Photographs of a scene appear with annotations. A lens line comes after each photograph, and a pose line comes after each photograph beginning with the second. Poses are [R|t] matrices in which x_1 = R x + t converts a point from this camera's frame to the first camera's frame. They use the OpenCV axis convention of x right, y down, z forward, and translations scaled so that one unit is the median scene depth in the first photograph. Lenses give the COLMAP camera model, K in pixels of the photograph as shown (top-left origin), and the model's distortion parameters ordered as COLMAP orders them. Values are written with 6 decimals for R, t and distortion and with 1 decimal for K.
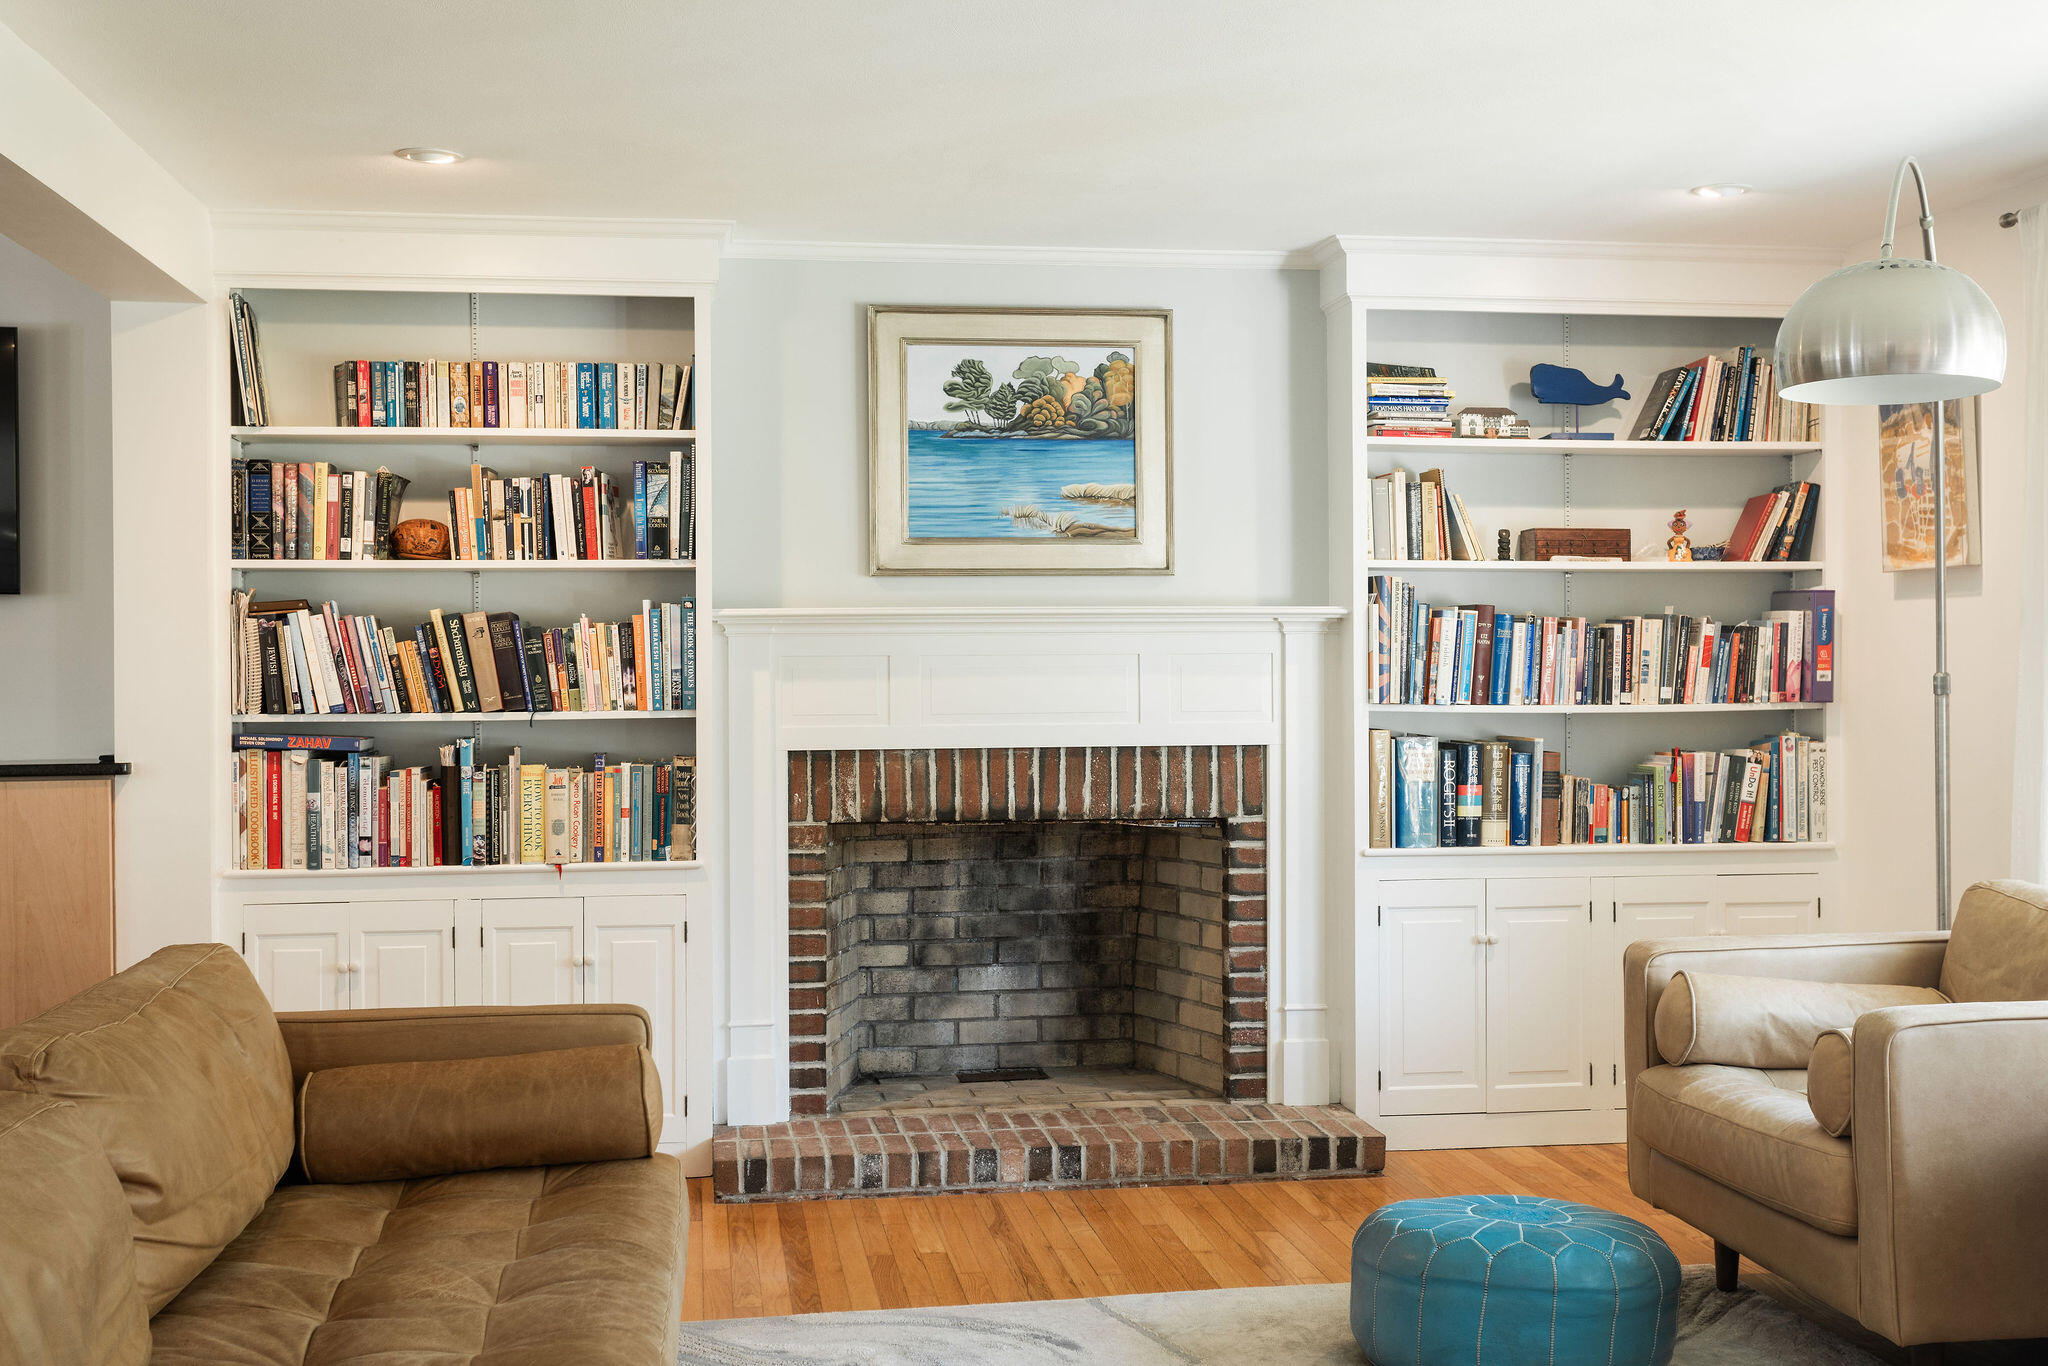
lens RADIAL K [[2271.5, 0, 1024.3], [0, 2271.5, 678.3], [0, 0, 1]] dist [0.016110, 0.000000]
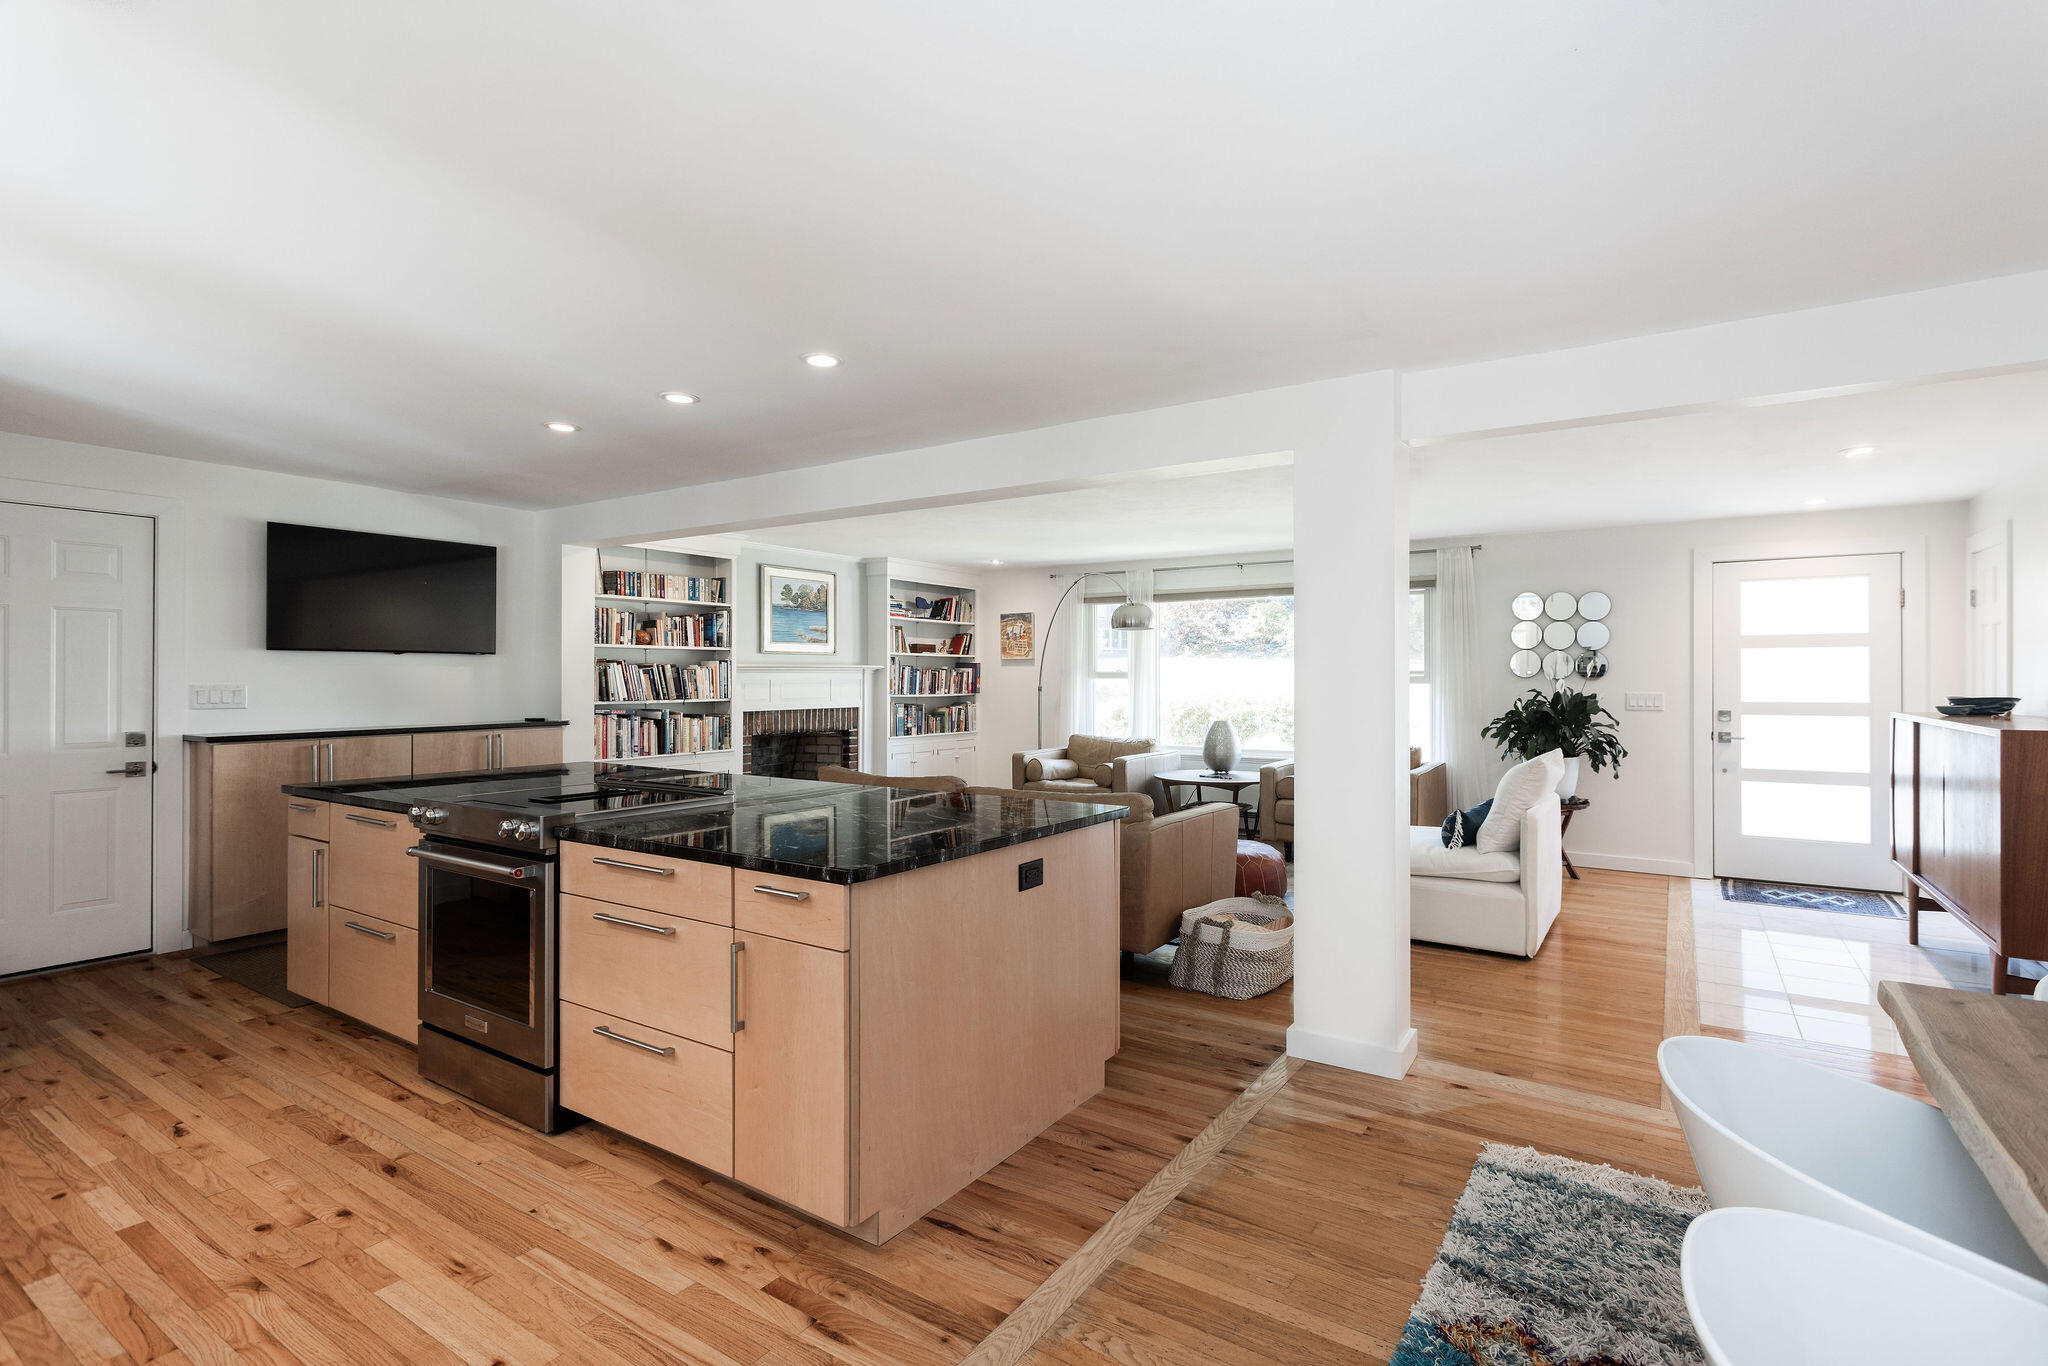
lens RADIAL K [[970.0, 0, 1039.8], [0, 970.0, 673.8], [0, 0, 1]] dist [-0.002038, 0.003265]
pose [[0.662602, 0.007689, 0.748932, -0.789850], [-0.001585, 0.999959, -0.008864, -0.007116], [-0.748970, 0.004686, 0.662588, -0.132376]]
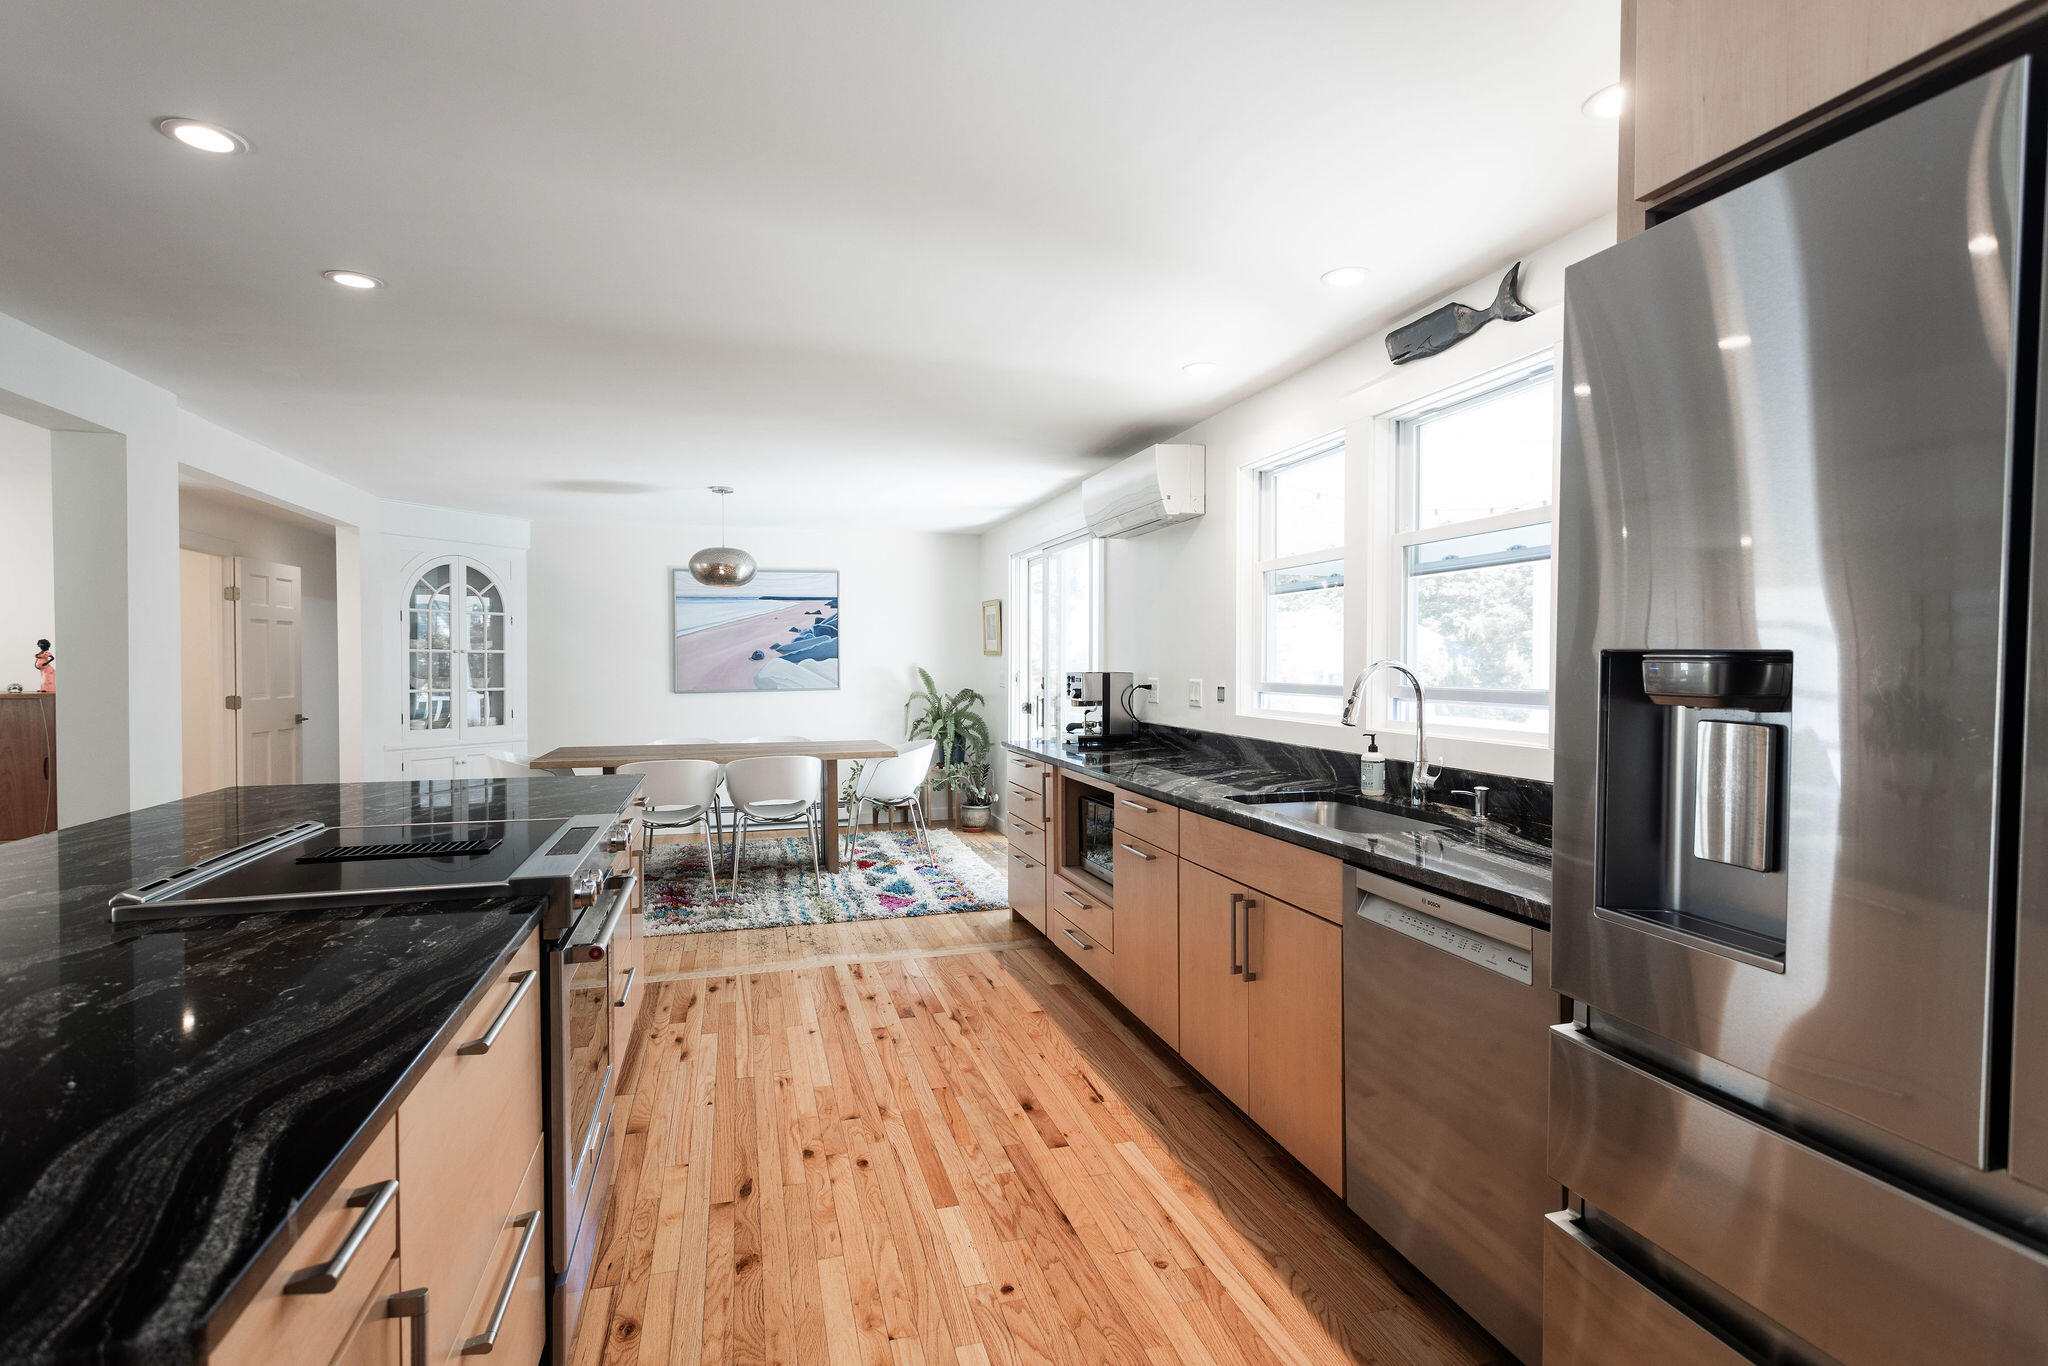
lens RADIAL K [[970.0, 0, 1028.3], [0, 970.0, 679.6], [0, 0, 1]] dist [-0.002038, 0.003265]
pose [[-0.989276, 0.005957, -0.145934, -0.724663], [0.002593, 0.999727, 0.023229, -0.009028], [0.146033, 0.022602, -0.989022, 0.657275]]
